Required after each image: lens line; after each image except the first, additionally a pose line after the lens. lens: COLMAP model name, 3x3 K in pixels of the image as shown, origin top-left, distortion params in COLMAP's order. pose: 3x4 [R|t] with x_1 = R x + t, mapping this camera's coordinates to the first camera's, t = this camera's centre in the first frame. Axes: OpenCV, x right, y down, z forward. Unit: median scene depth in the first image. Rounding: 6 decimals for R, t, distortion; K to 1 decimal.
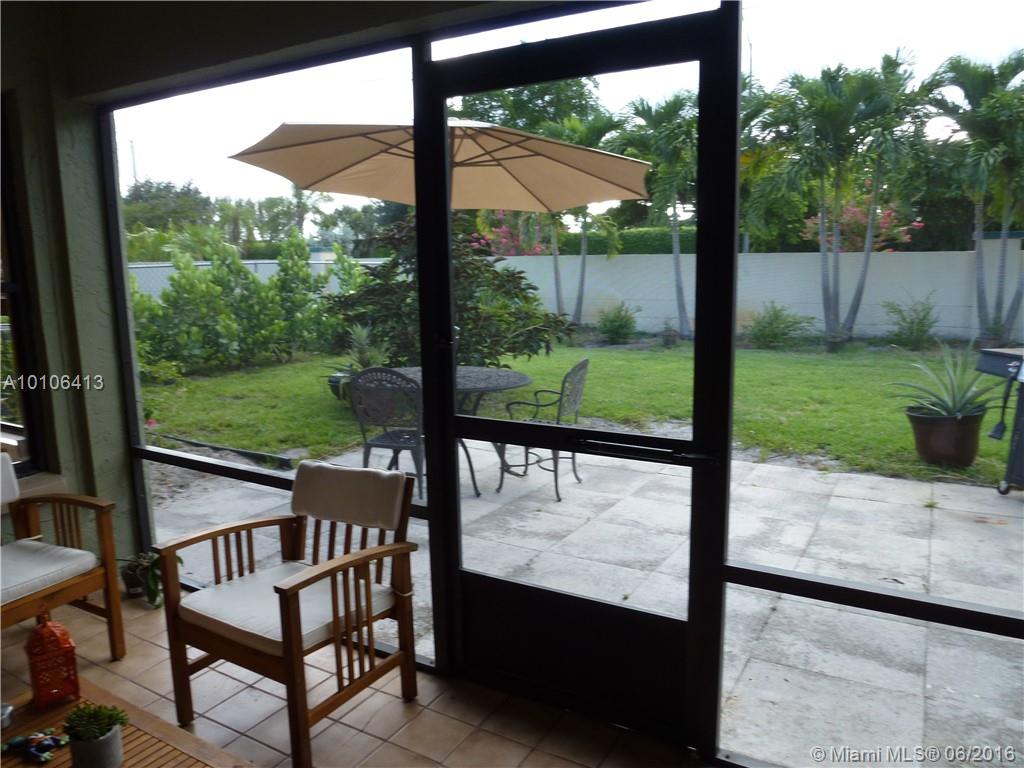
lens RADIAL K [[738.4, 0, 514.4], [0, 738.4, 378.3], [0, 0, 1]] dist [-0.047496, 0.006395]
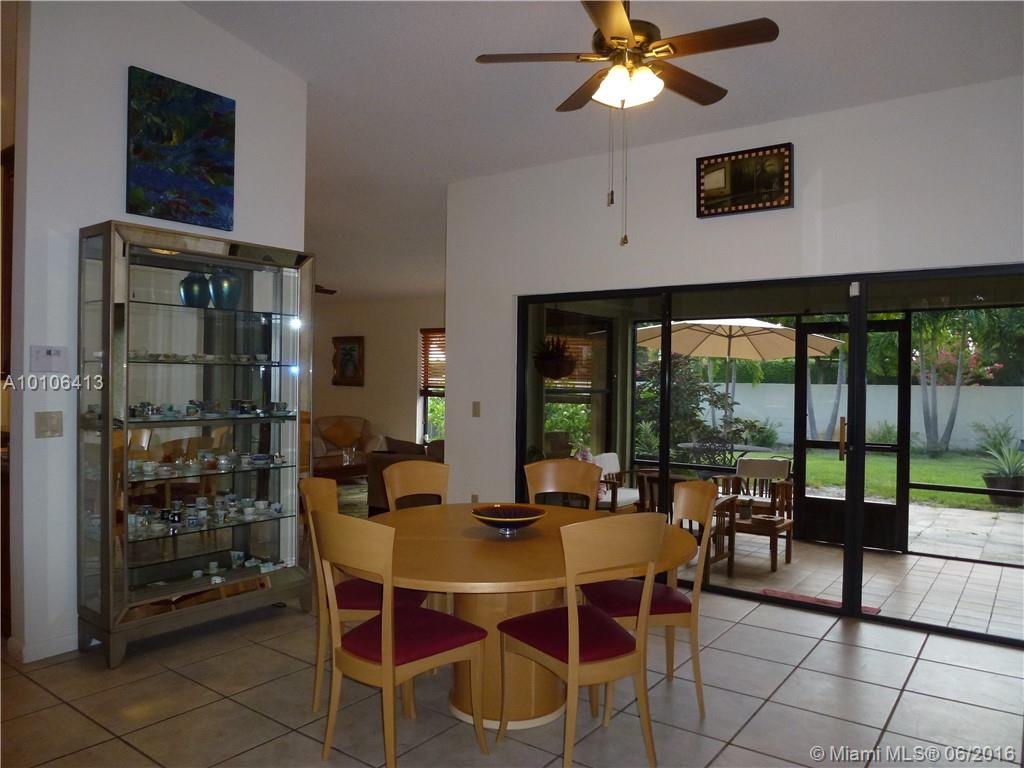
lens RADIAL K [[738.4, 0, 508.1], [0, 738.4, 389.7], [0, 0, 1]] dist [-0.047496, 0.006395]
pose [[0.993096, 0.026693, -0.114225, -0.193699], [-0.043554, 0.988062, -0.147775, 0.070066], [0.108917, 0.151730, 0.982403, -0.417508]]
